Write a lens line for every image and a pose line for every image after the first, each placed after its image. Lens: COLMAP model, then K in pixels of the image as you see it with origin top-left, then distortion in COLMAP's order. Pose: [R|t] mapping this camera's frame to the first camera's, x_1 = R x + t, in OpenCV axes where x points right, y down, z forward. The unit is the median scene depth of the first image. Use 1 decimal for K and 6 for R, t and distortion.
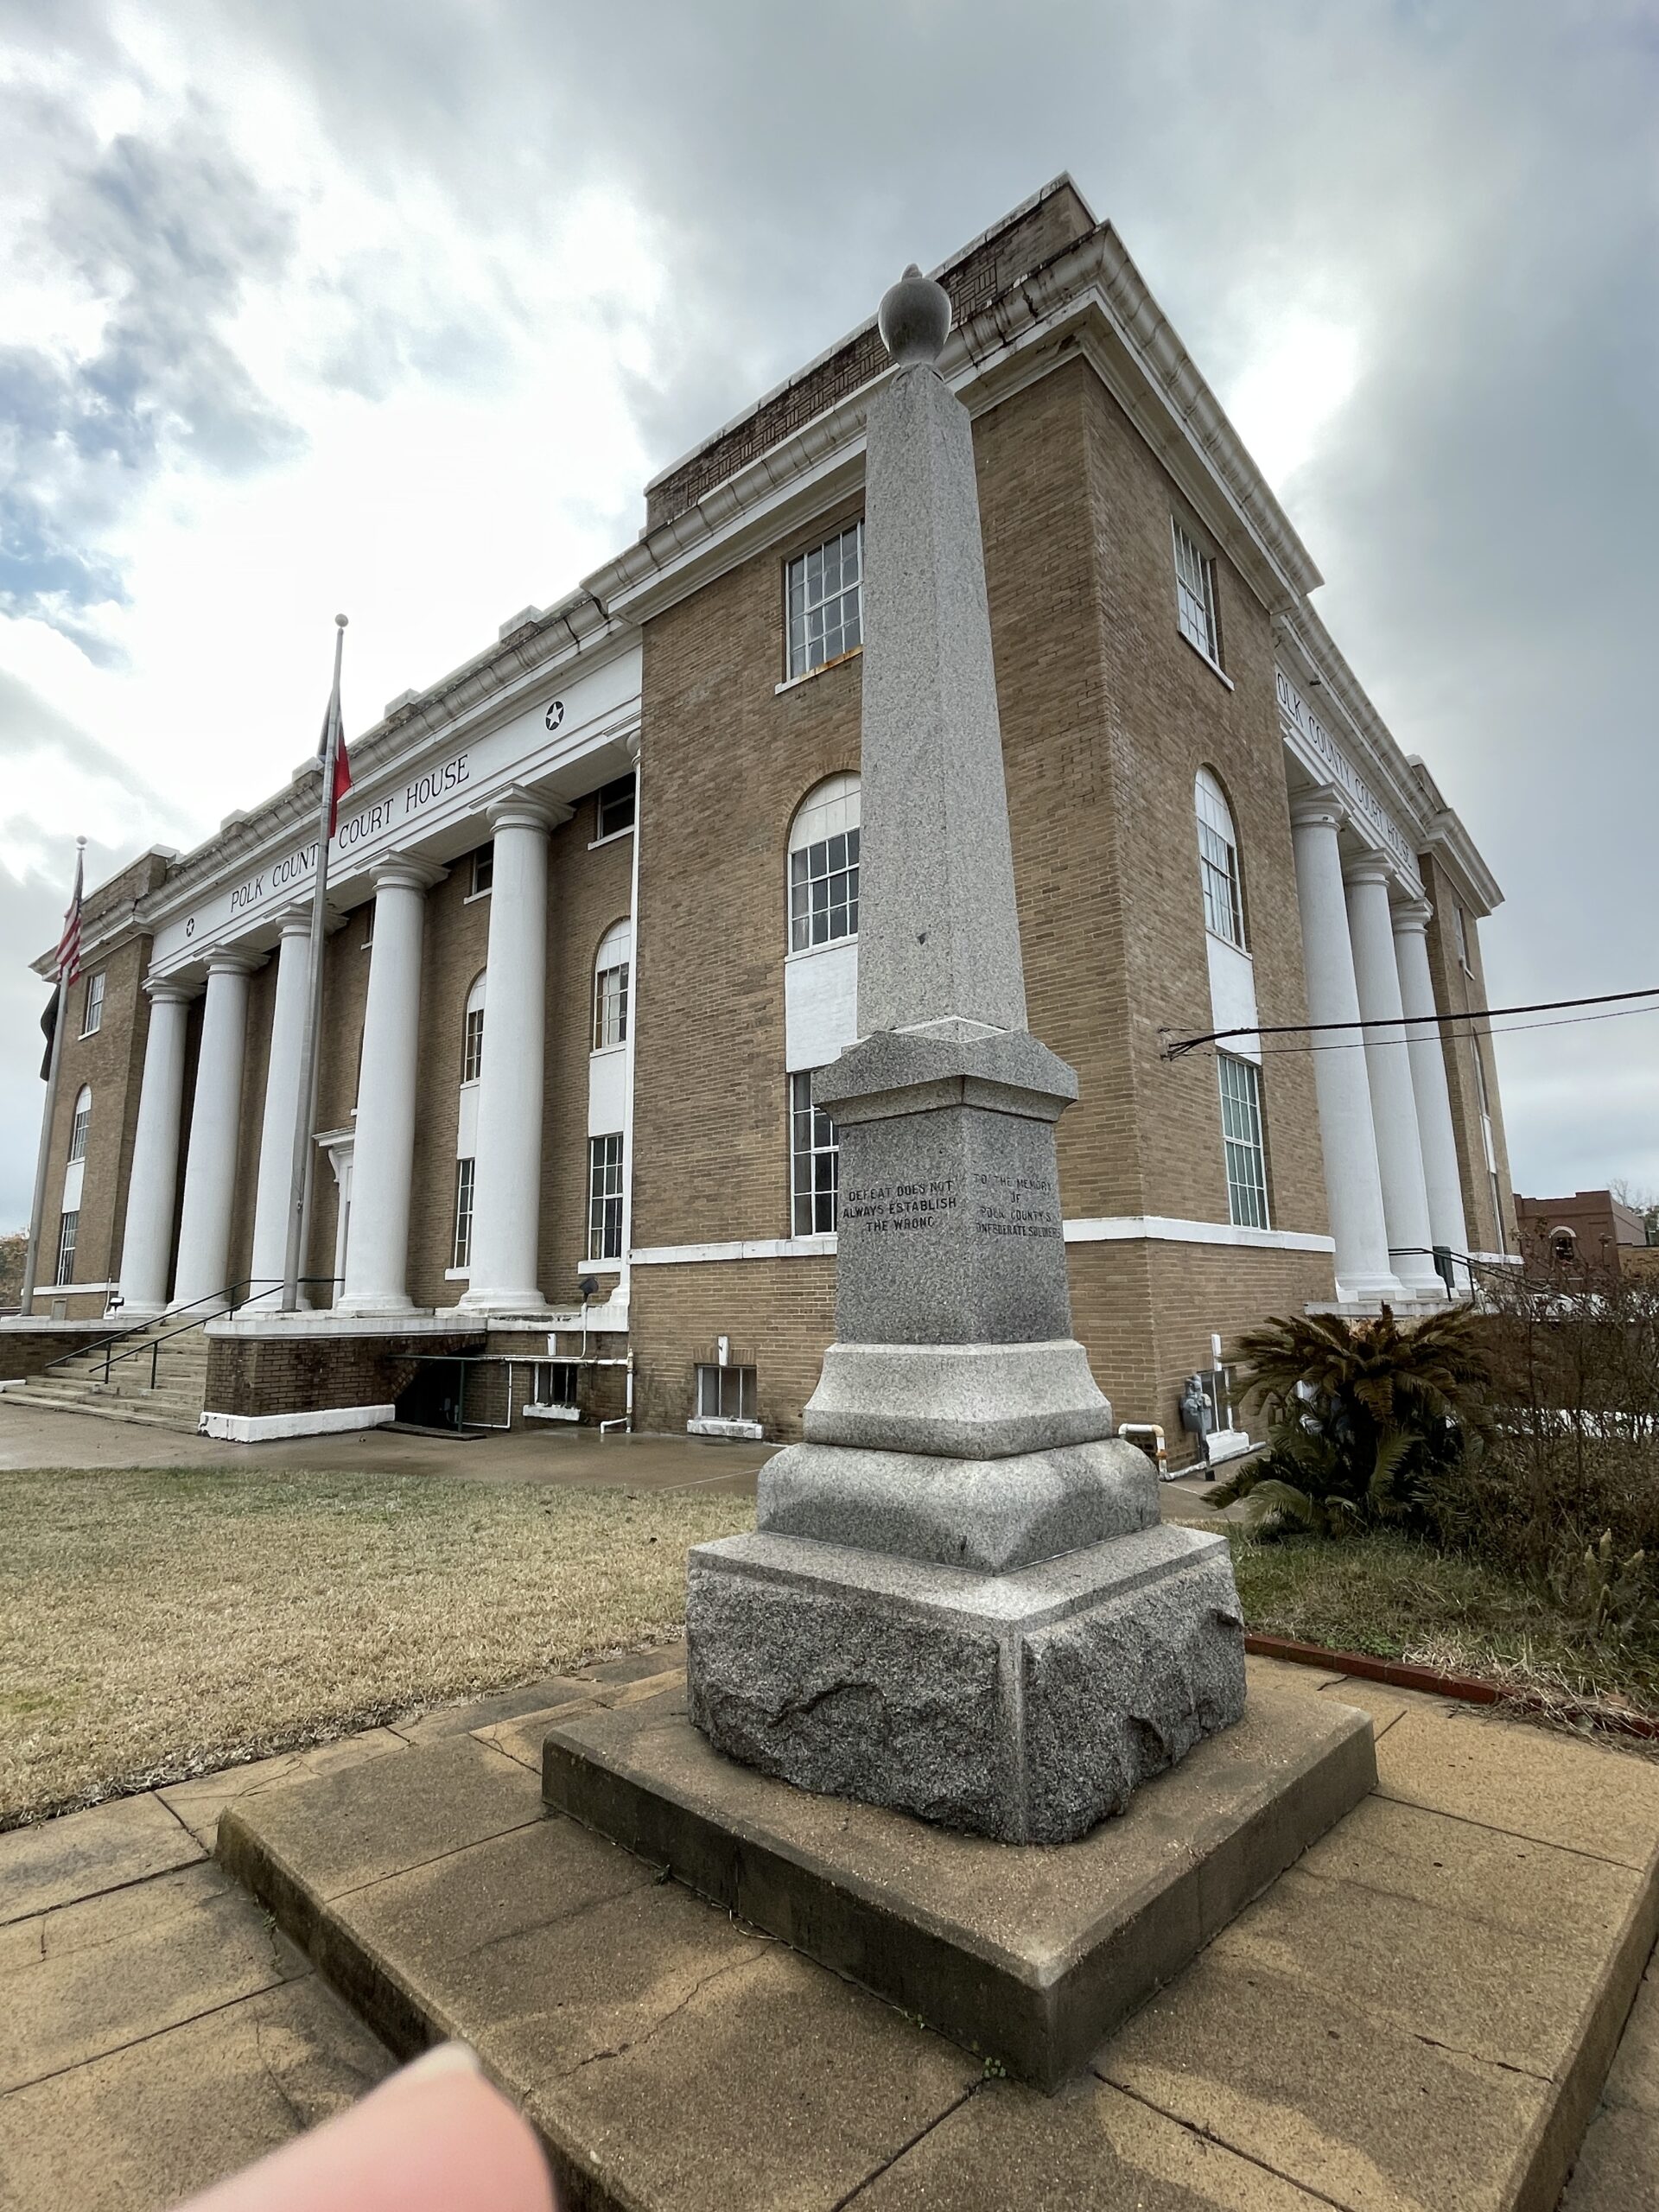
lens RADIAL K [[1105.5, 0, 829.5], [0, 1105.5, 1106.0], [0, 0, 1]] dist [-0.016893, -0.000831]
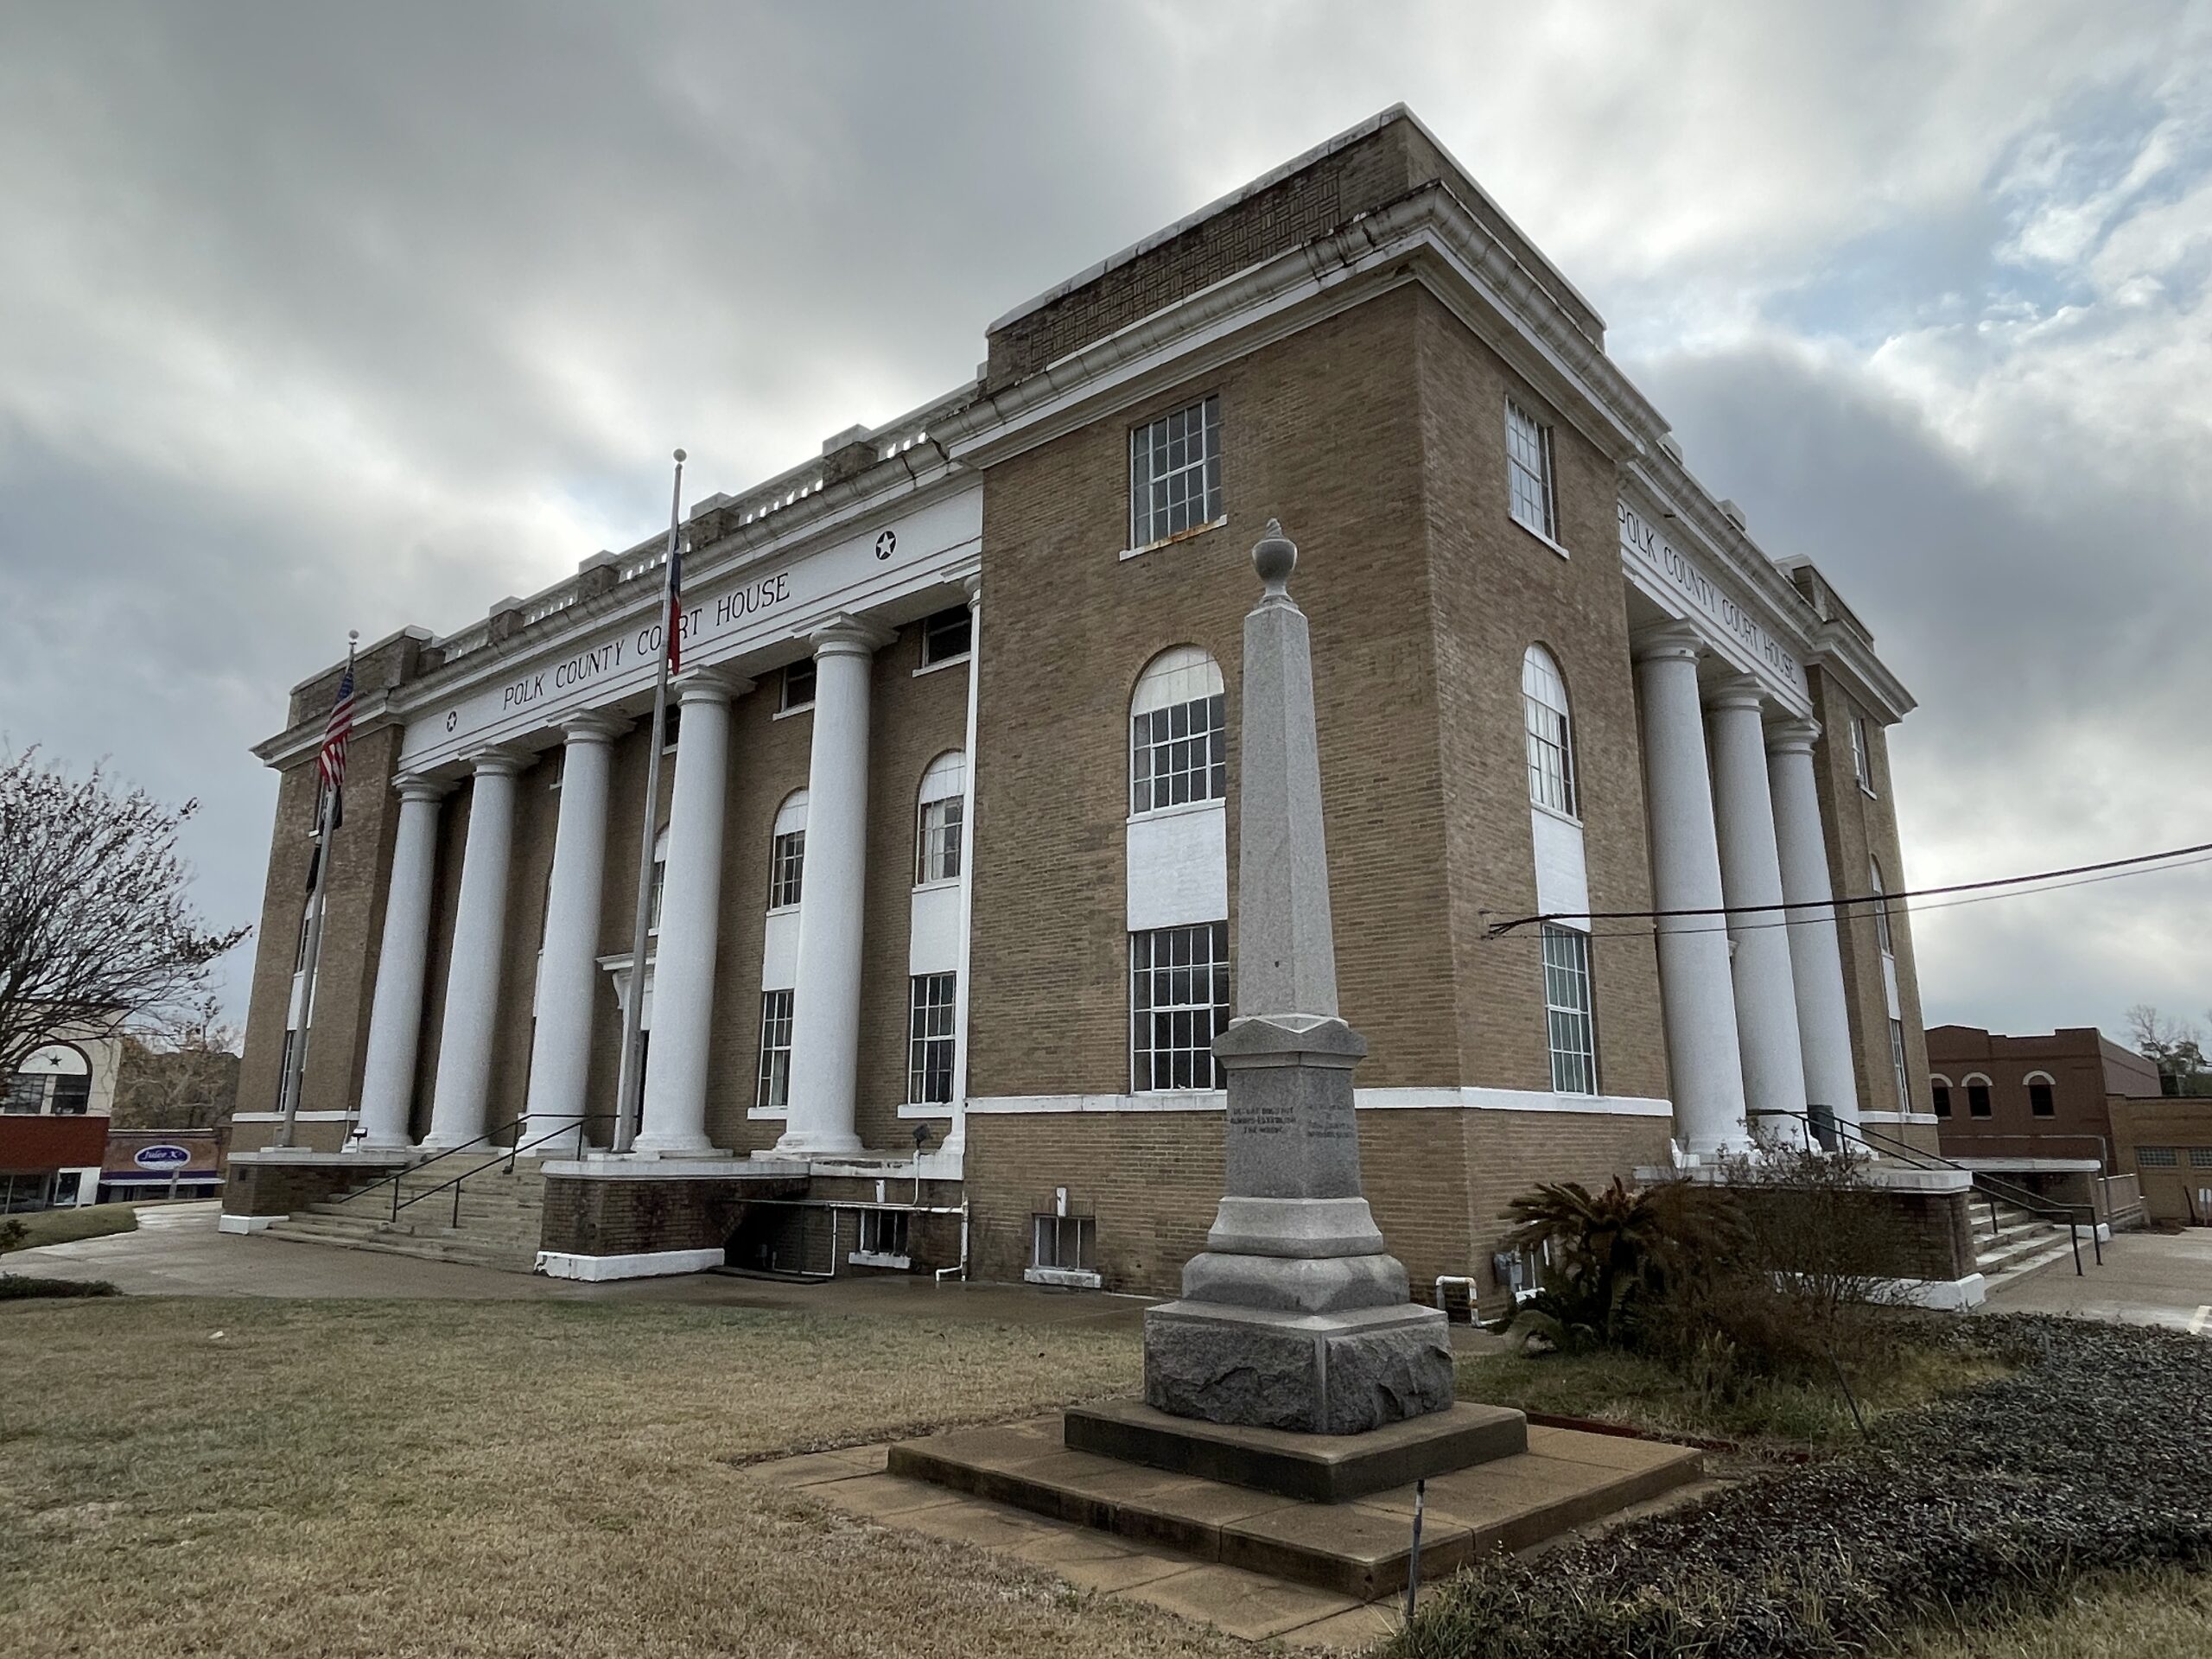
lens RADIAL K [[1405.0, 0, 1089.3], [0, 1405.0, 823.8], [0, 0, 1]] dist [0.006112, -0.044142]
pose [[0.999512, 0.016365, -0.026604, -0.040154], [-0.017608, 0.998732, -0.047167, -0.066509], [0.025799, 0.047613, 0.998533, -0.314987]]
